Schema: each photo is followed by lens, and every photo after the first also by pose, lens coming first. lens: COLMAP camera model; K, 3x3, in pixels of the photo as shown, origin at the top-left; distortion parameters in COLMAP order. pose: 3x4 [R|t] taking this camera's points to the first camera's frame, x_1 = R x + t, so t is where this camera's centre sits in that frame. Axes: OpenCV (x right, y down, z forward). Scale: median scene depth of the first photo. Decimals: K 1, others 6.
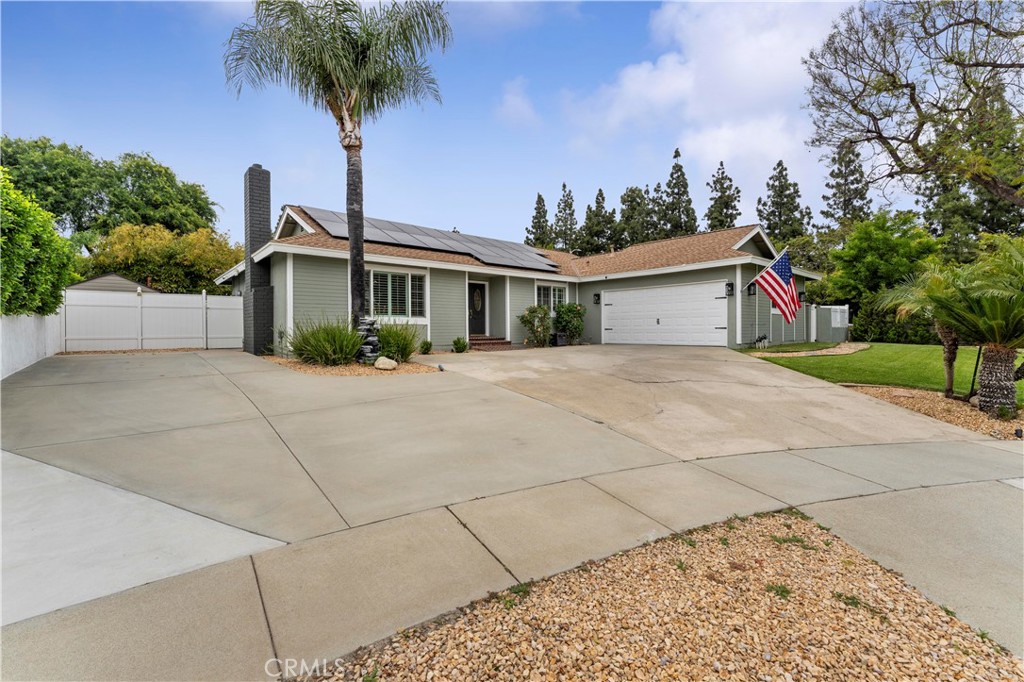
lens RADIAL K [[441.6, 0, 511.0], [0, 441.6, 328.7], [0, 0, 1]] dist [0.000129, 0.000062]
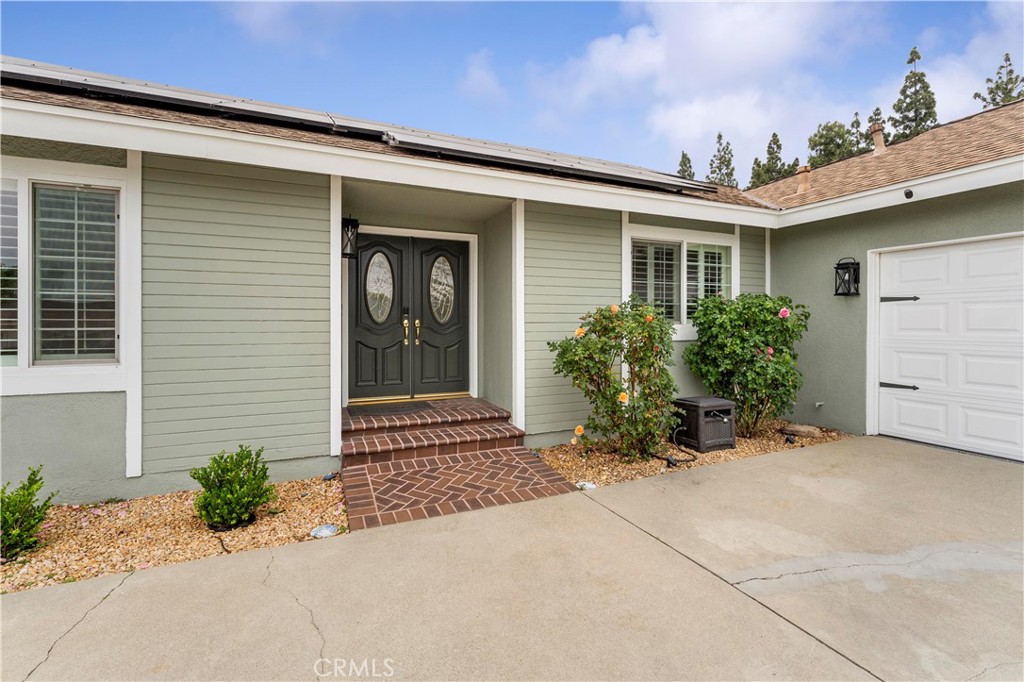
lens RADIAL K [[453.2, 0, 511.4], [0, 453.2, 324.3], [0, 0, 1]] dist [0.000493, -0.000058]
pose [[0.953559, 0.007109, -0.301123, 0.071638], [-0.005103, 0.999959, 0.007448, -0.038618], [0.301164, -0.005566, 0.953556, 0.642428]]
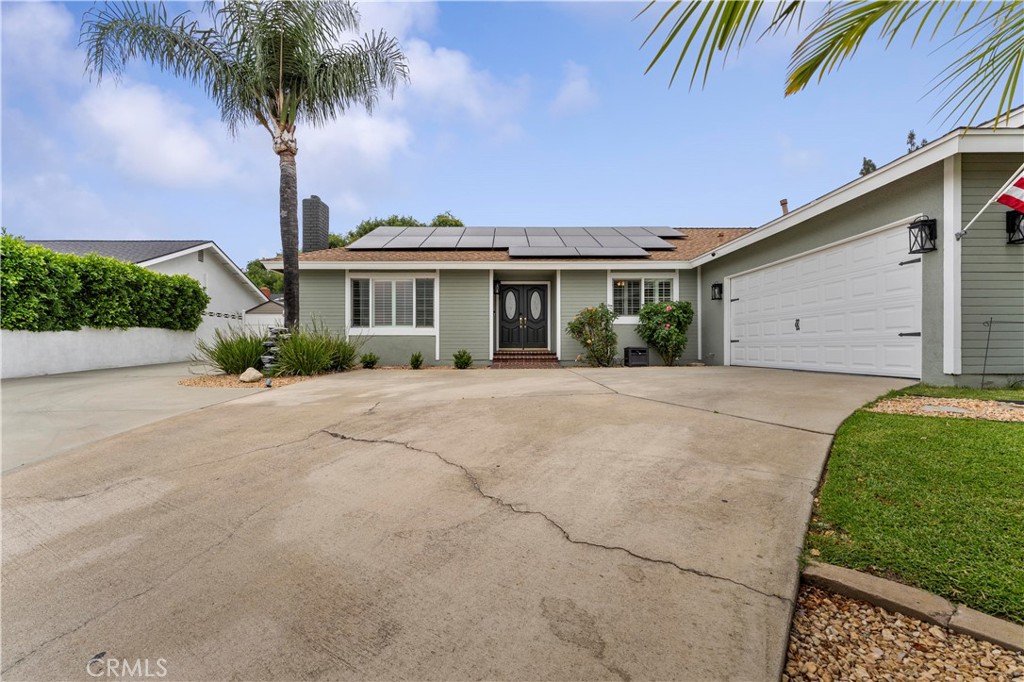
lens RADIAL K [[424.0, 0, 505.4], [0, 424.0, 348.0], [0, 0, 1]] dist [0.001424, 0.000141]
pose [[0.746751, 0.006121, -0.665076, 0.366830], [-0.002753, 0.999978, 0.006112, 0.007796], [0.665098, -0.002733, 0.746751, 0.363230]]
